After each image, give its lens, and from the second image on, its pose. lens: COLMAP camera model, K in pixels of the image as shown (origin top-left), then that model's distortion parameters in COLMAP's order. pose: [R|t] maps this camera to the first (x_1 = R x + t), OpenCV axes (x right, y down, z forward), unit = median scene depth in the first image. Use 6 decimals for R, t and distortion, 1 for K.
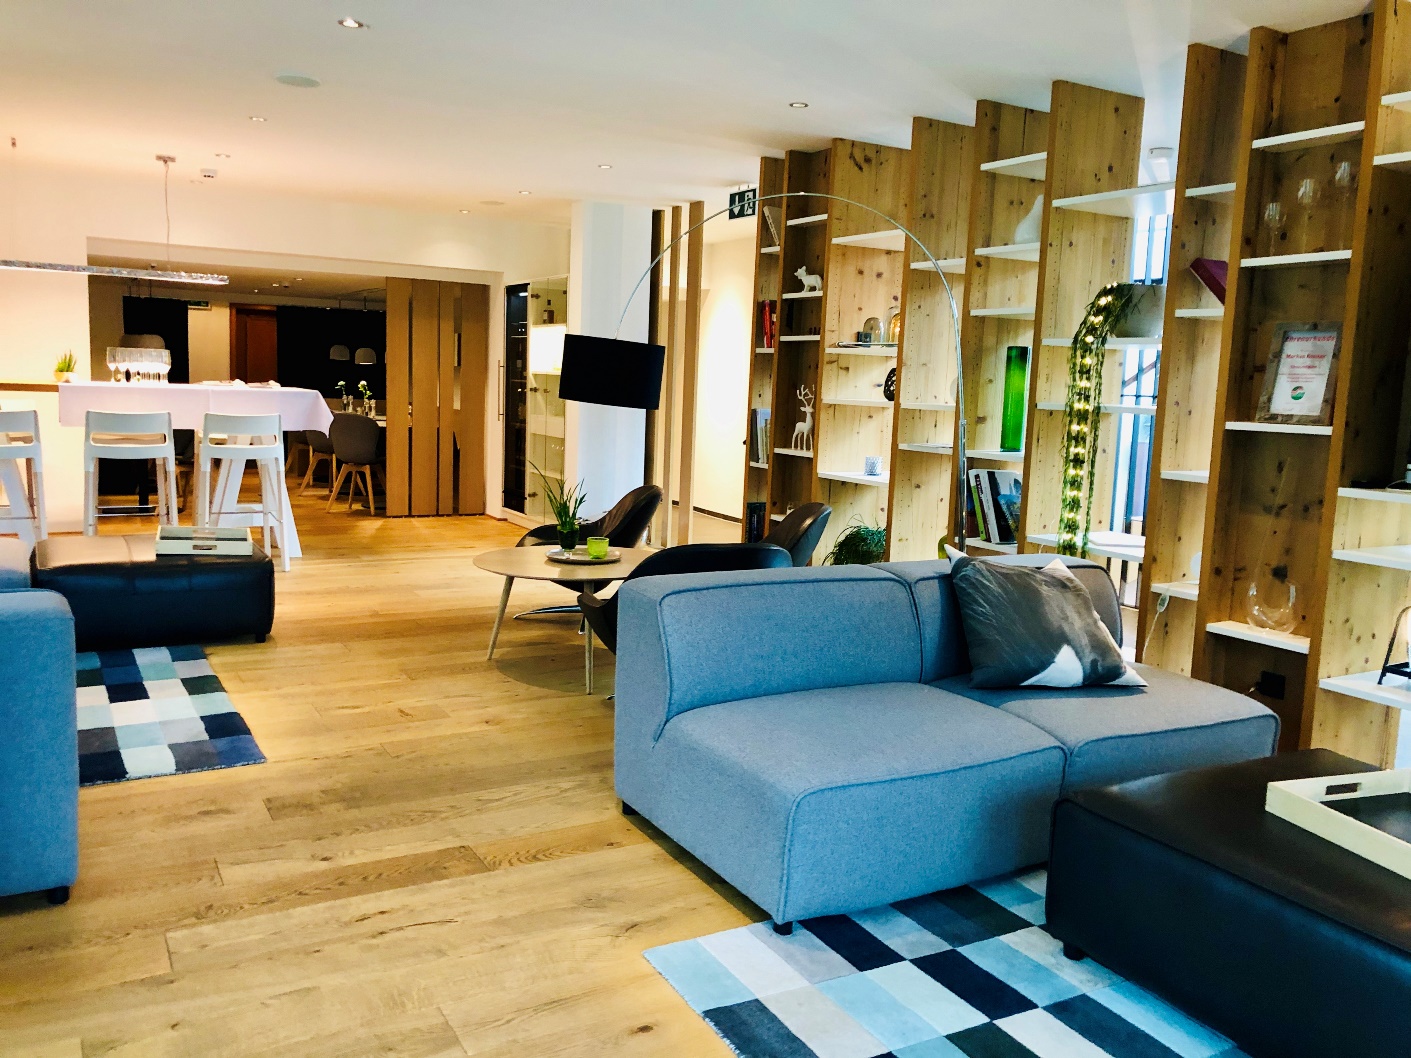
lens RADIAL K [[1145.0, 0, 705.5], [0, 1145.0, 529.0], [0, 0, 1]] dist [0.007210, 0.009724]
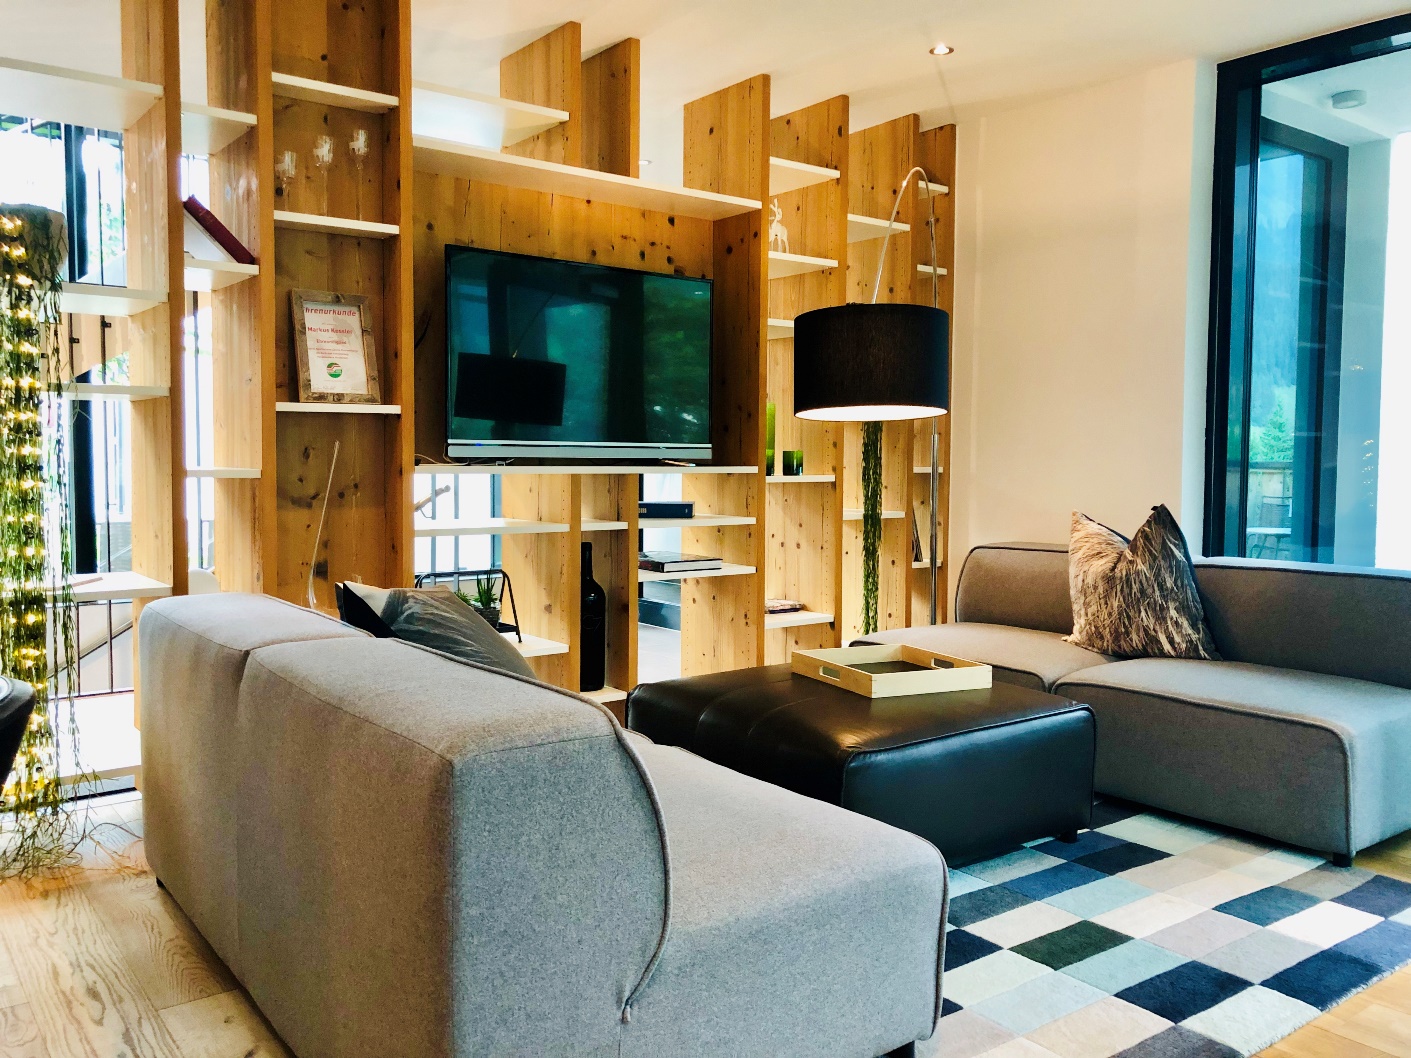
lens RADIAL K [[1145.0, 0, 705.5], [0, 1145.0, 529.0], [0, 0, 1]] dist [0.007210, 0.009724]
pose [[-0.126065, -0.104216, 0.986533, -0.440308], [0.120977, 0.985429, 0.119559, -0.066642], [-0.984618, 0.134420, -0.111620, 0.824314]]
